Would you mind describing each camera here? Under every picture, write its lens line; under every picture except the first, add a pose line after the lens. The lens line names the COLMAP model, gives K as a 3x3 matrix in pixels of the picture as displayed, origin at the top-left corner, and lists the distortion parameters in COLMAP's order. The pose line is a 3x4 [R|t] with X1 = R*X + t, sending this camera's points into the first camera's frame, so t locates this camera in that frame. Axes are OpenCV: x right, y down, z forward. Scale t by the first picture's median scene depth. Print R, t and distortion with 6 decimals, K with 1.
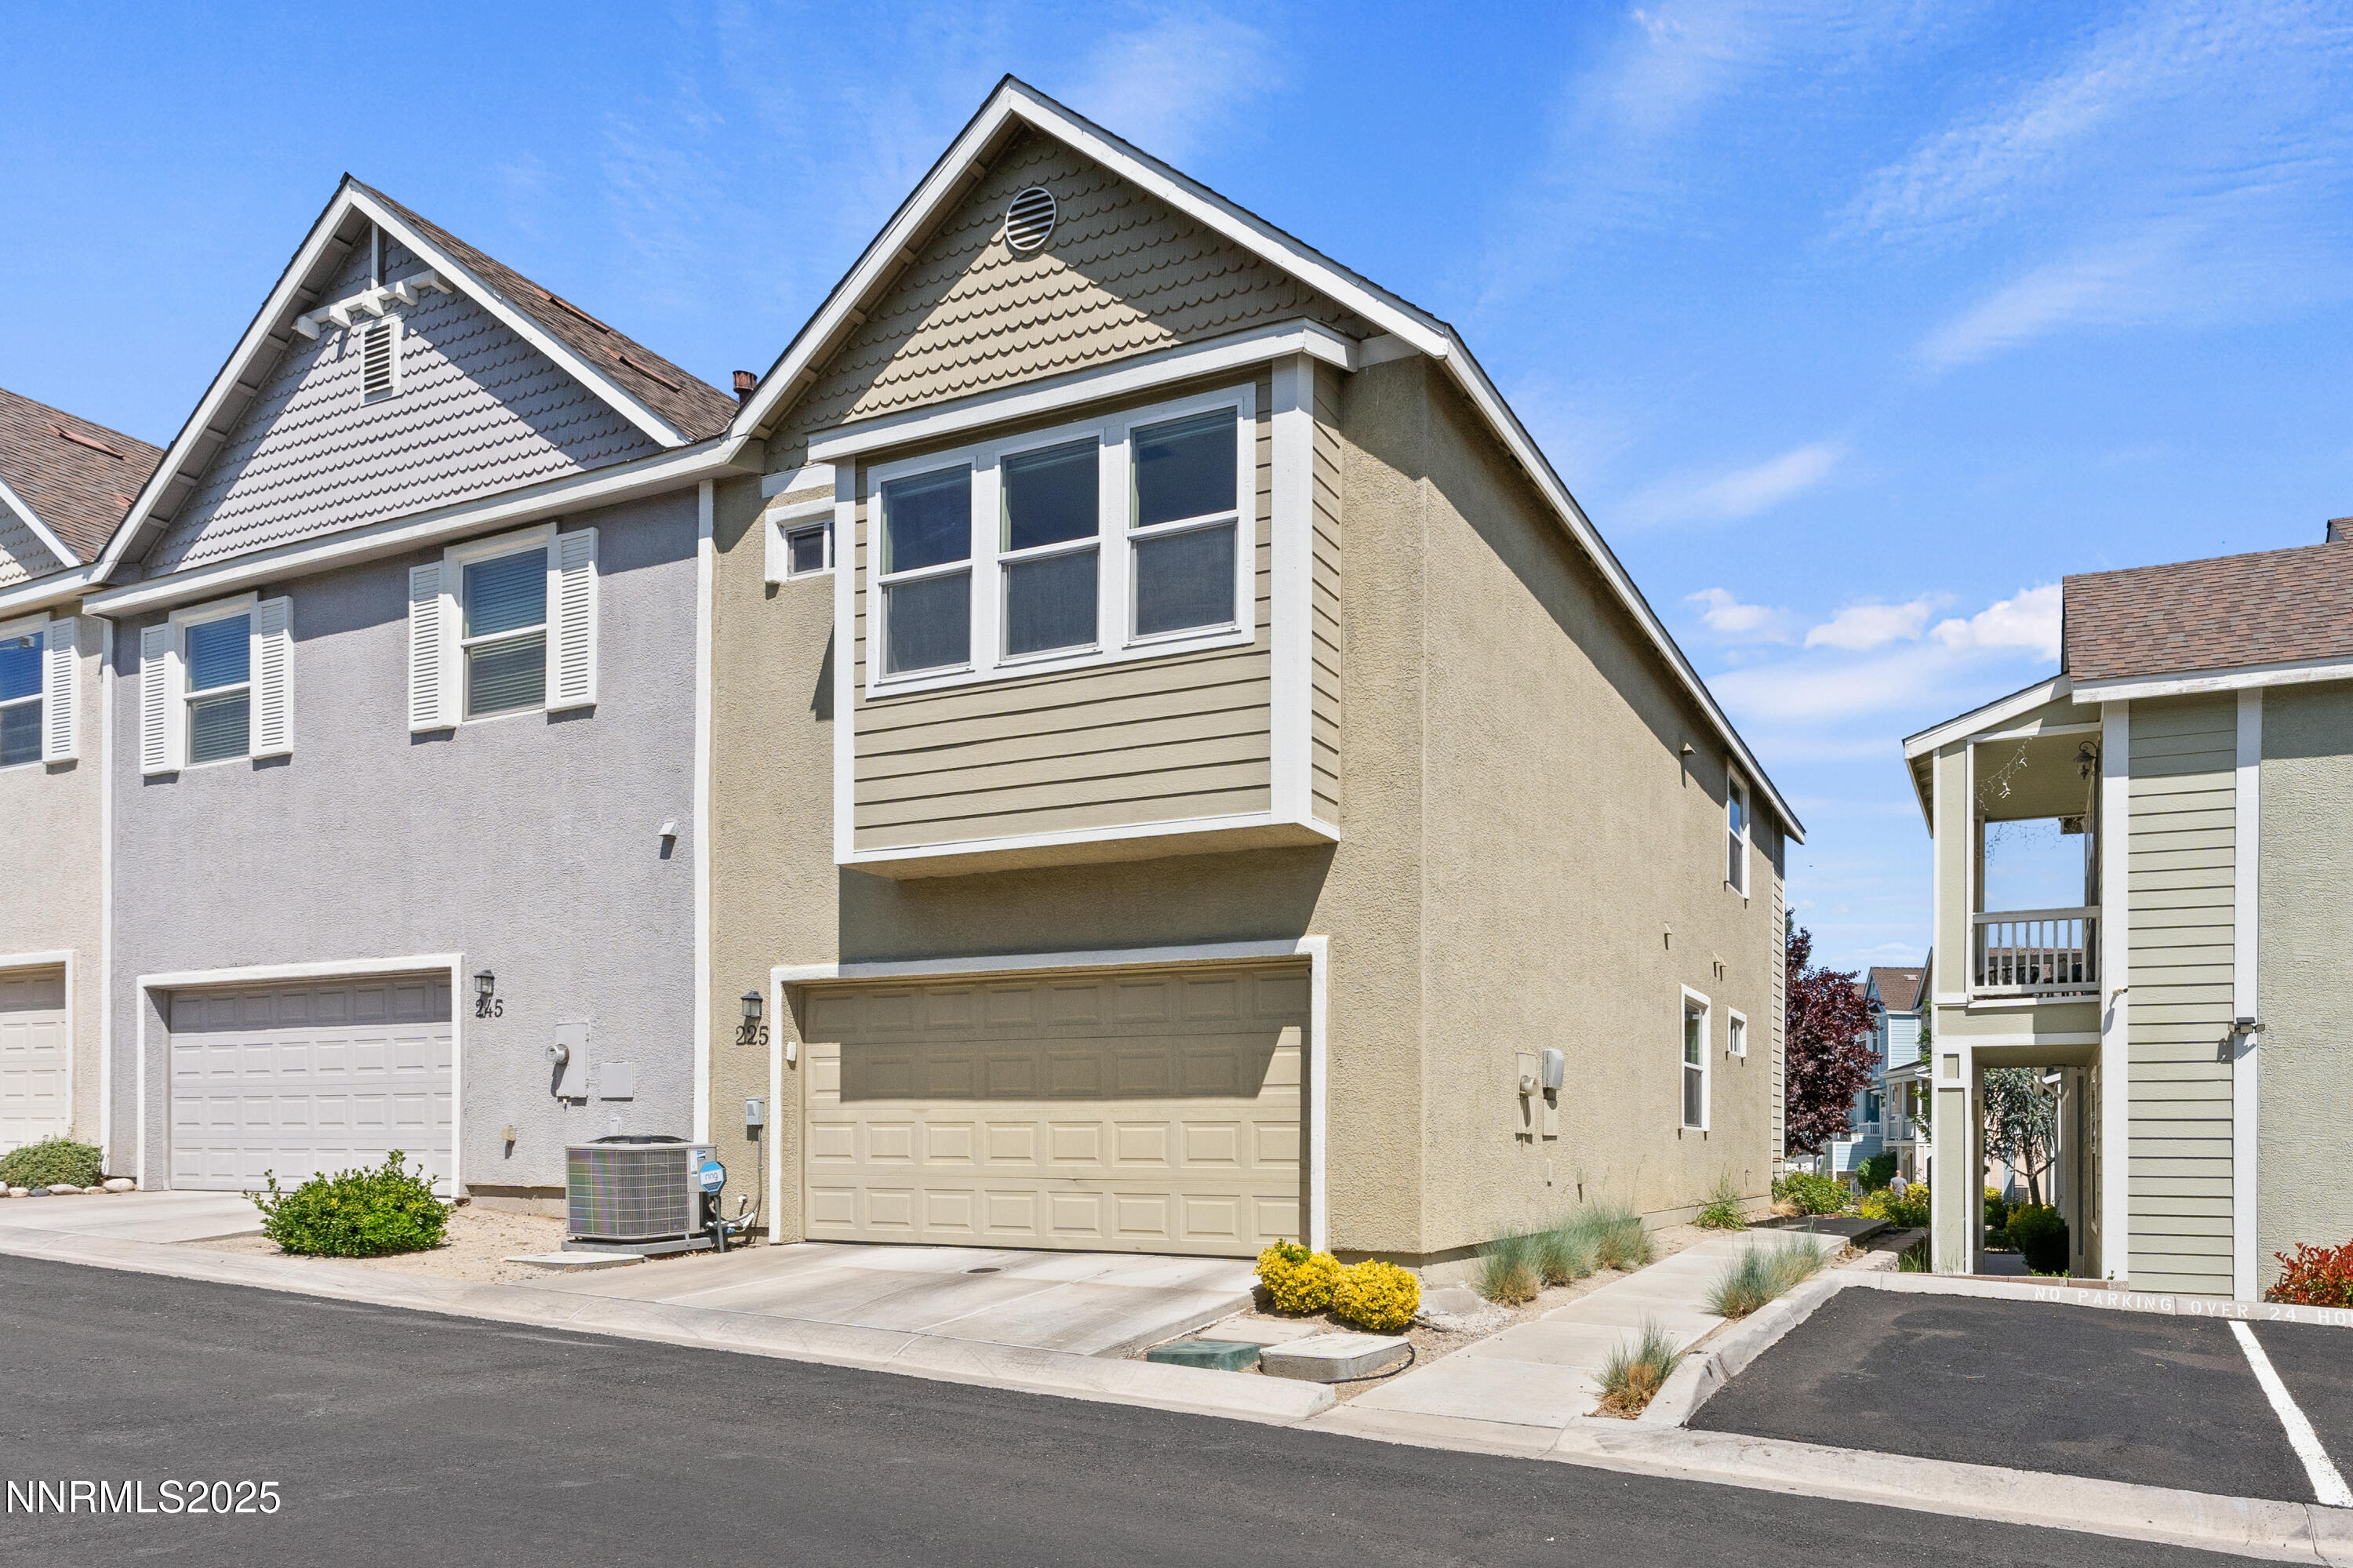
lens RADIAL K [[1057.0, 0, 1176.5], [0, 1057.0, 784.0], [0, 0, 1]] dist [-0.001373, -0.000279]
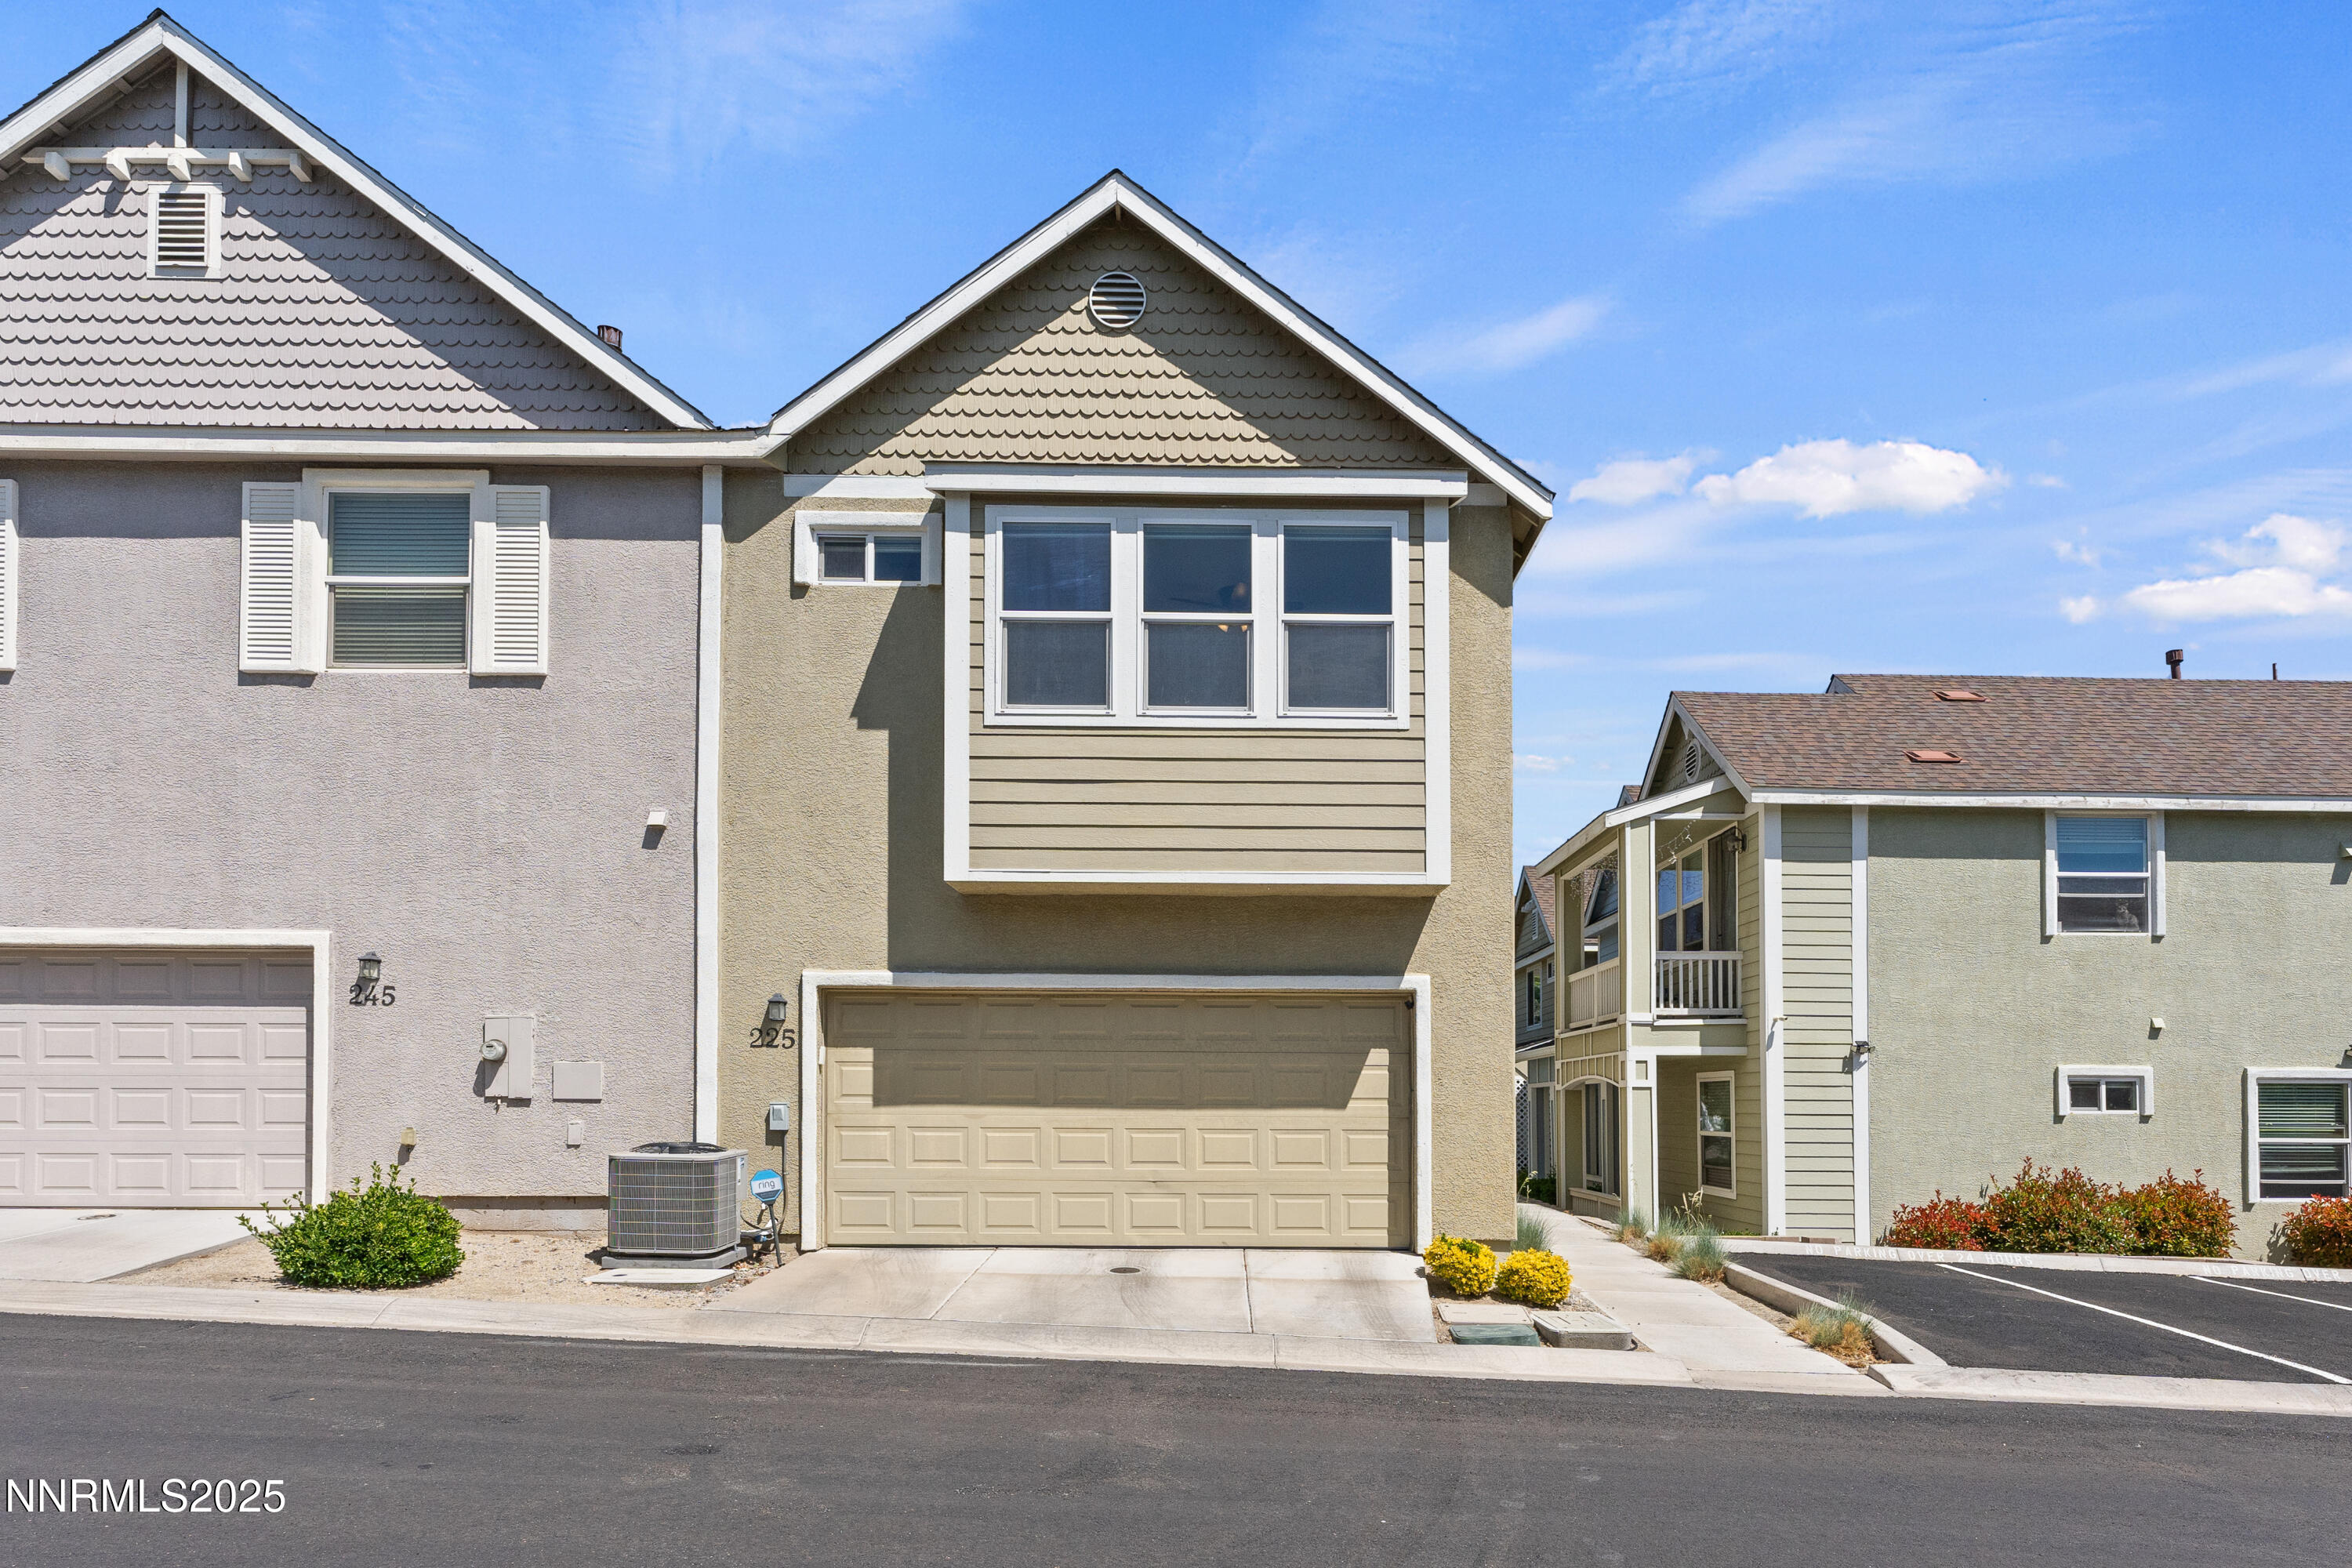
lens RADIAL K [[979.4, 0, 1176.1], [0, 979.4, 763.4], [0, 0, 1]] dist [-0.001491, 0.000209]
pose [[0.954899, 0.097381, 0.280508, -0.317444], [-0.090577, 0.995196, -0.037151, -0.019577], [-0.282778, 0.010068, 0.959132, 0.005465]]
